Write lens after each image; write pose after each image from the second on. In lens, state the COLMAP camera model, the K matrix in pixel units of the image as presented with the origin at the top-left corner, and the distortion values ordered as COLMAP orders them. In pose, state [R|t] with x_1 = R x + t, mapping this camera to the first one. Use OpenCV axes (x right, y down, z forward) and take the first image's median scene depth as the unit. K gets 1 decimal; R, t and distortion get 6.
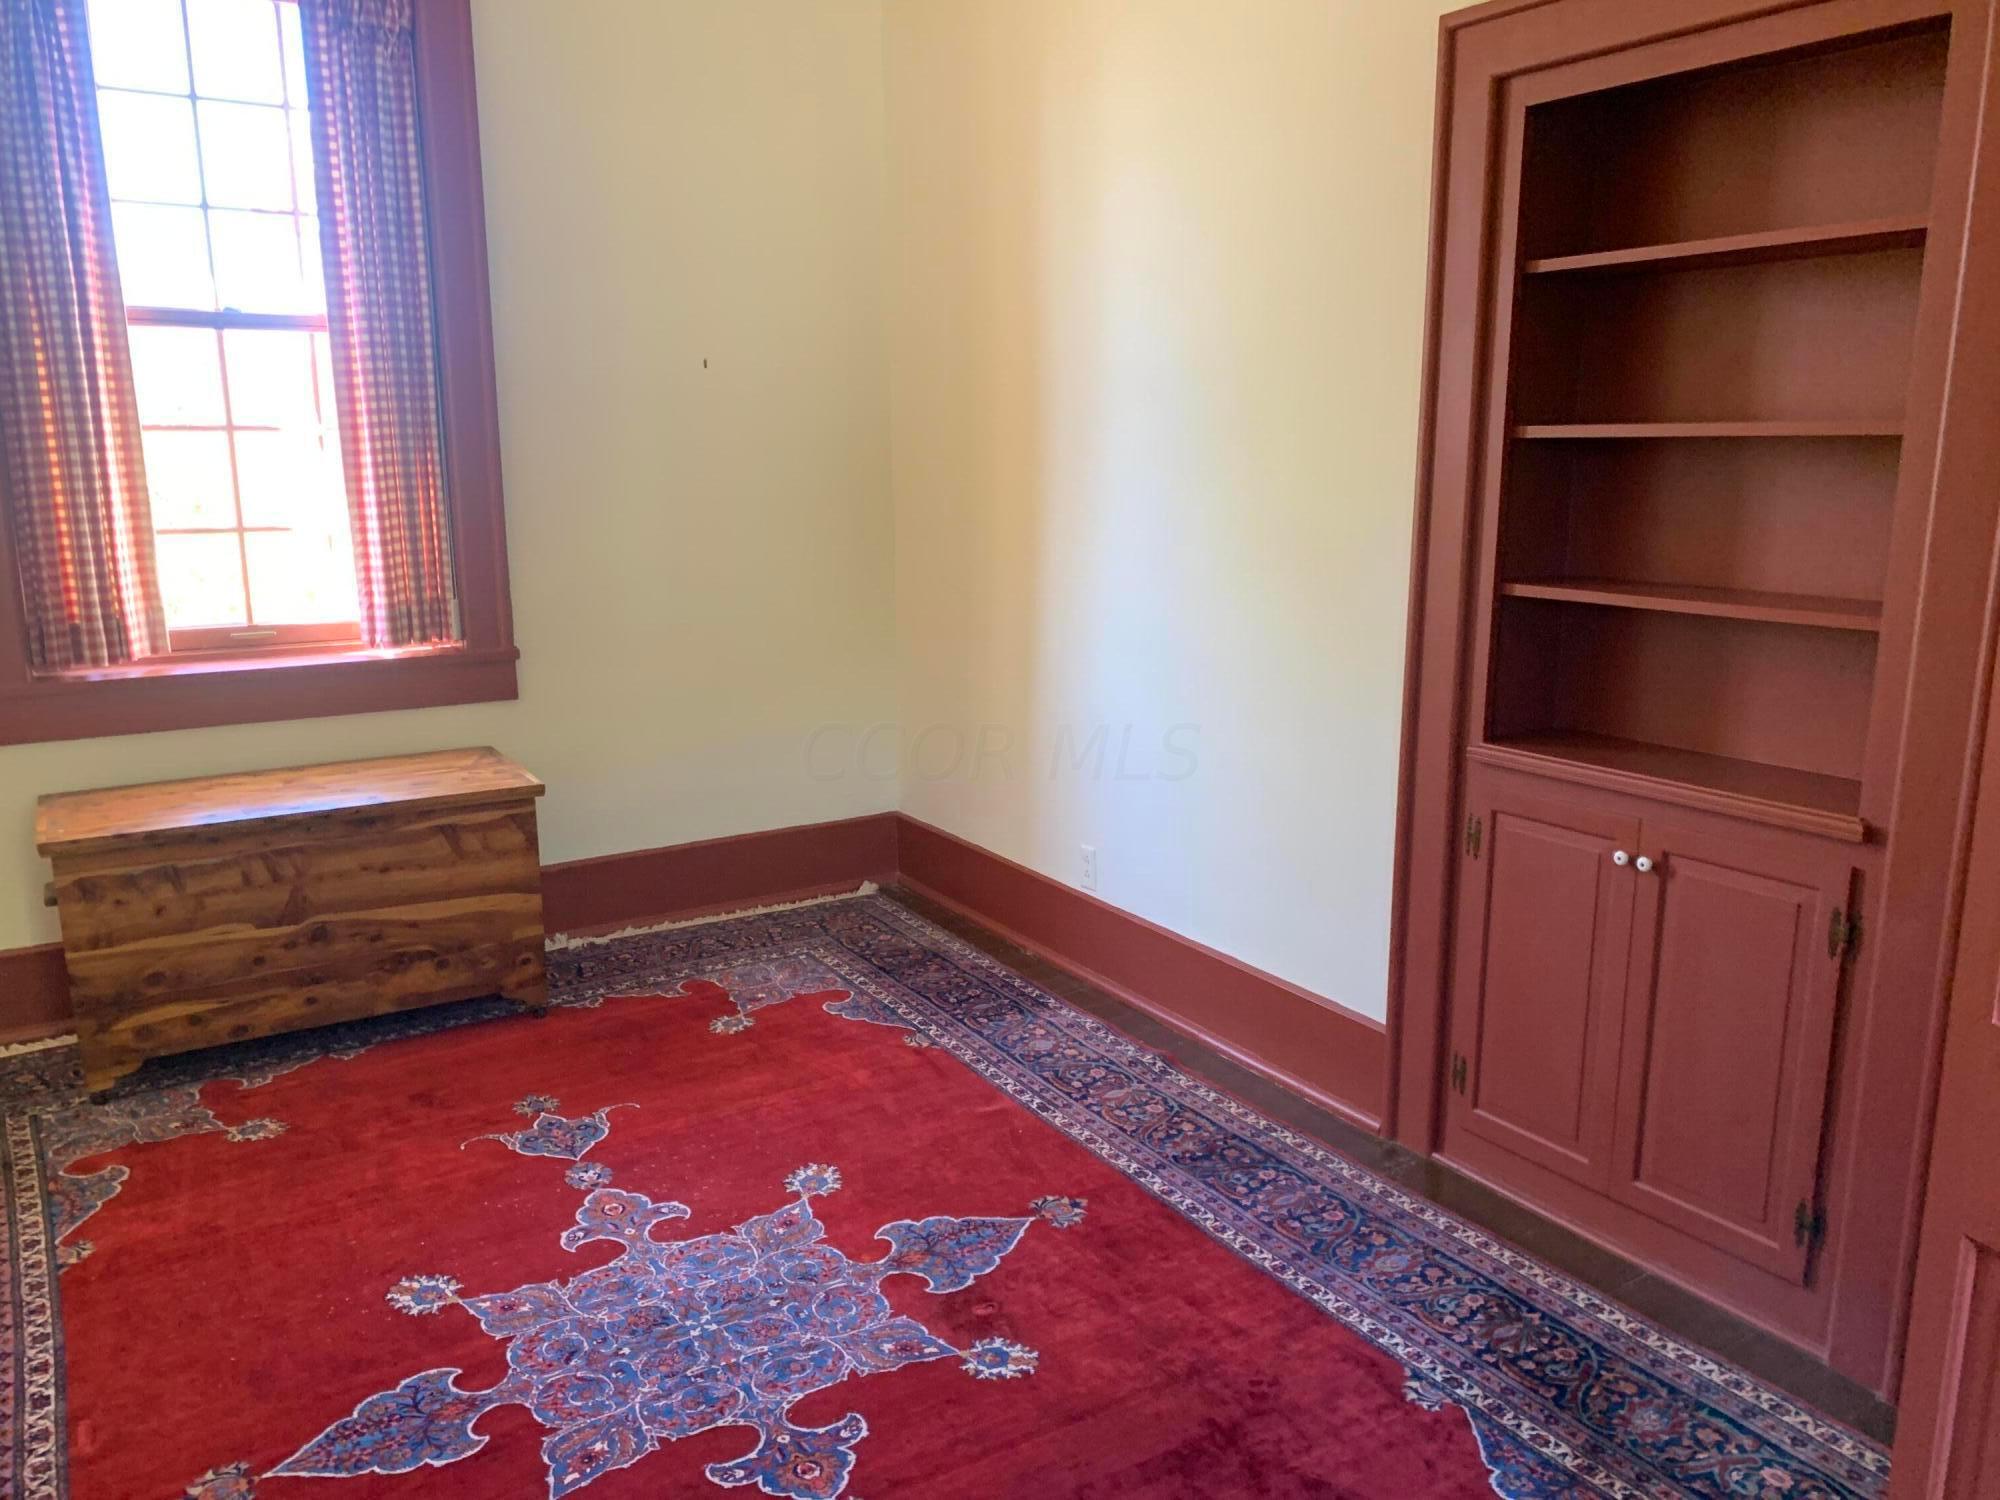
lens RADIAL K [[1571.3, 0, 999.7], [0, 1571.3, 754.6], [0, 0, 1]] dist [0.021192, -0.004867]
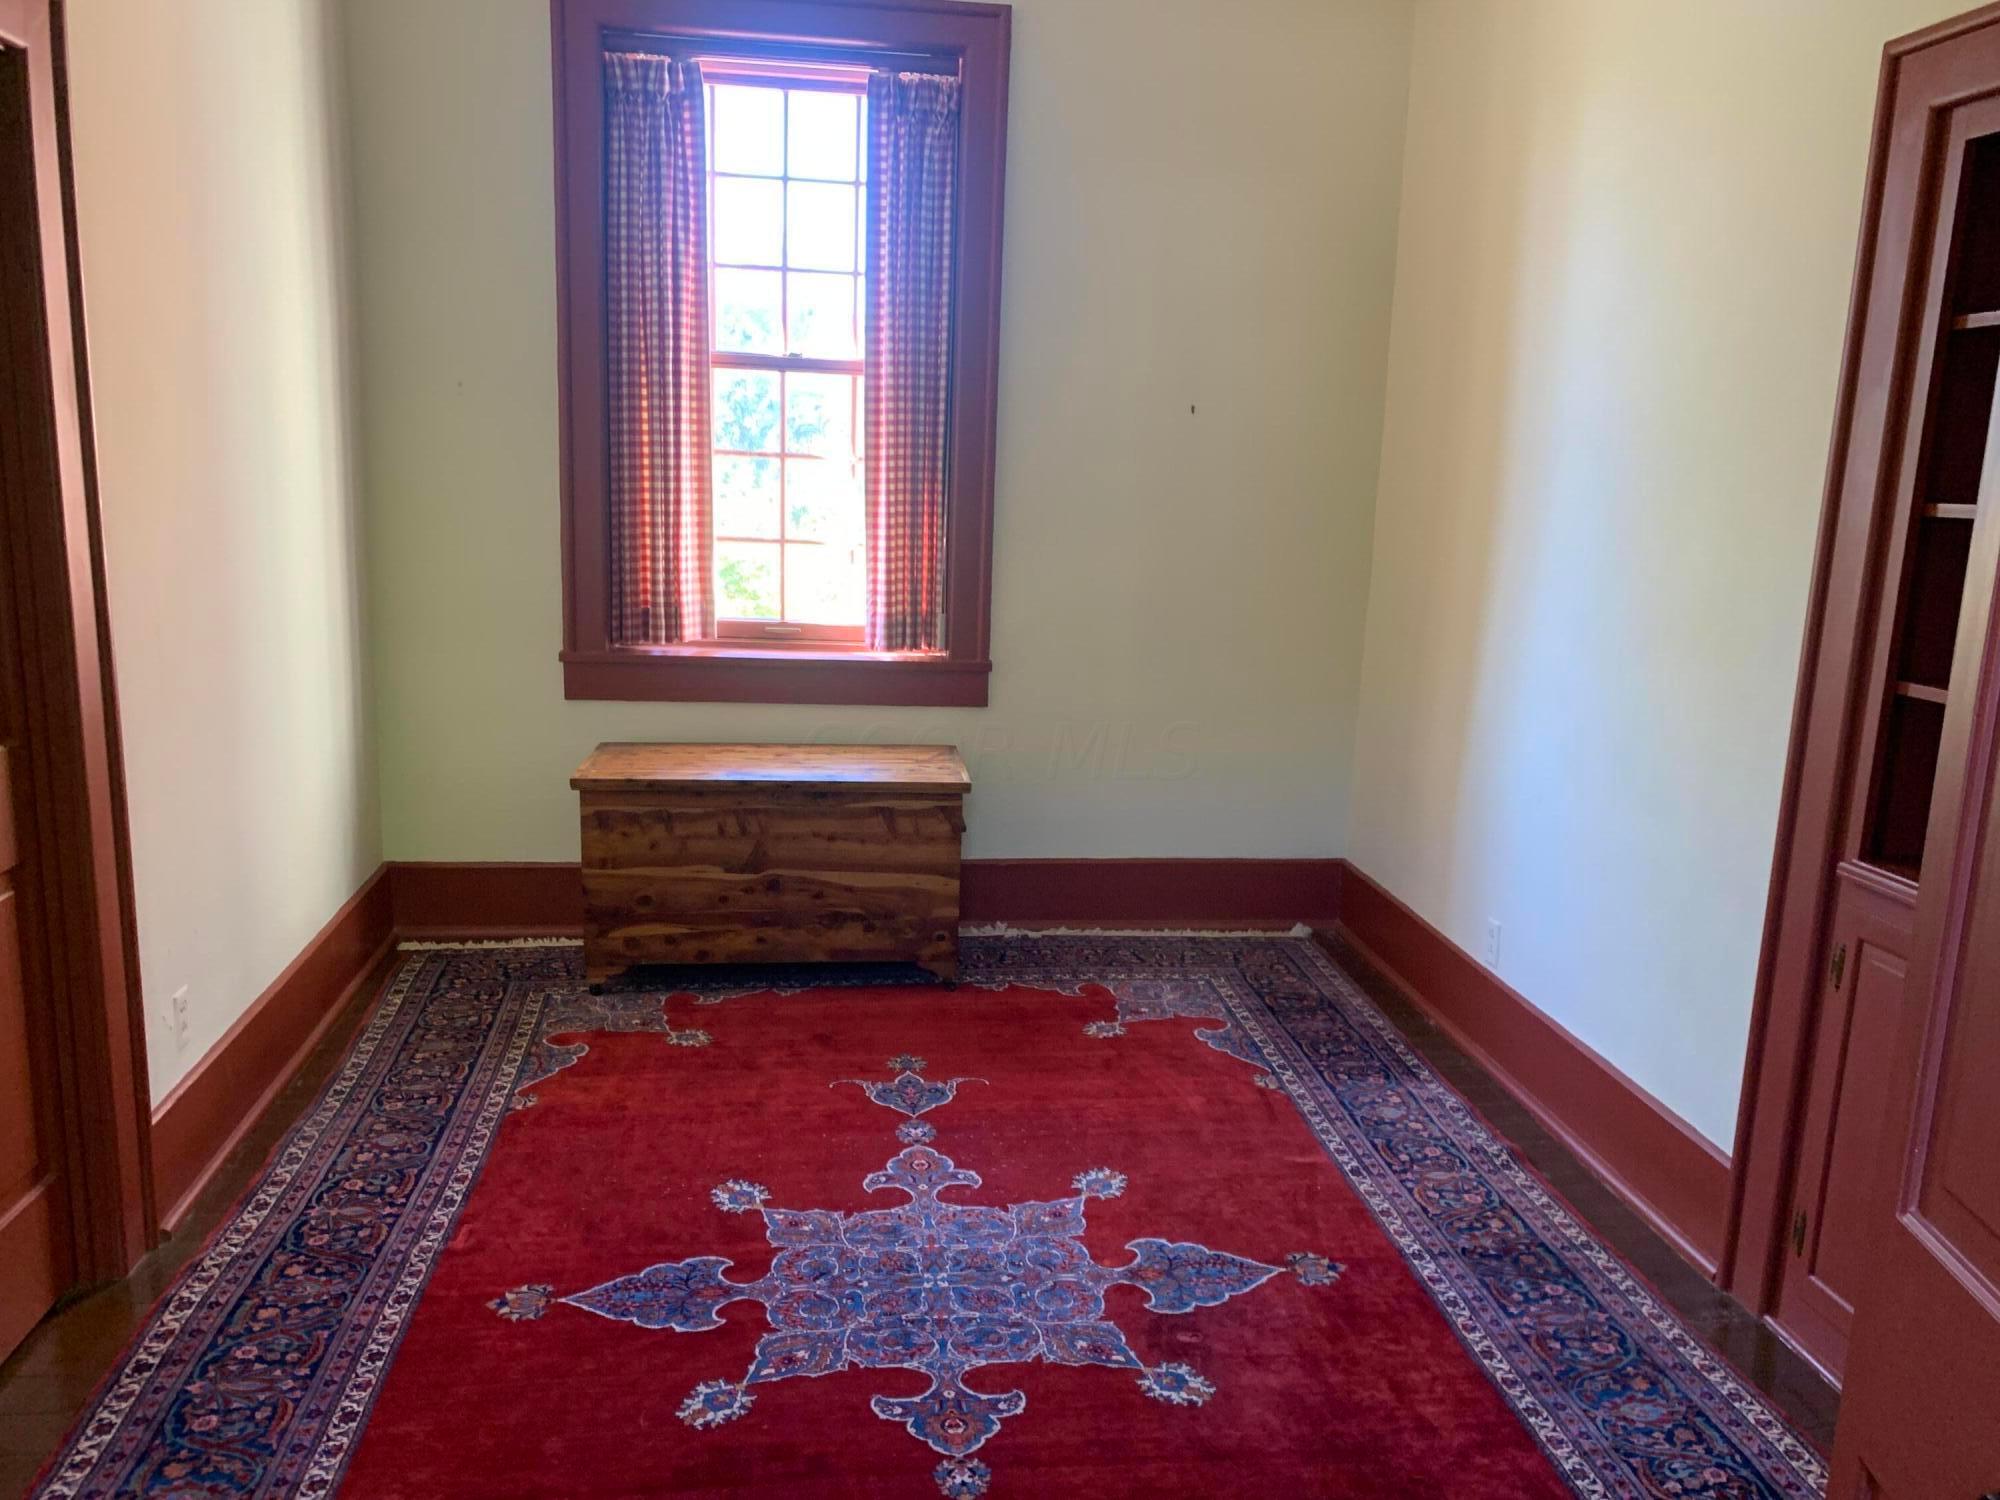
lens RADIAL K [[1551.2, 0, 991.7], [0, 1551.2, 762.9], [0, 0, 1]] dist [0.038133, -0.031364]
pose [[0.906525, 0.117869, -0.405363, 0.188269], [-0.125222, 0.992093, 0.008439, -0.007730], [0.403153, 0.043110, 0.914117, 0.006019]]
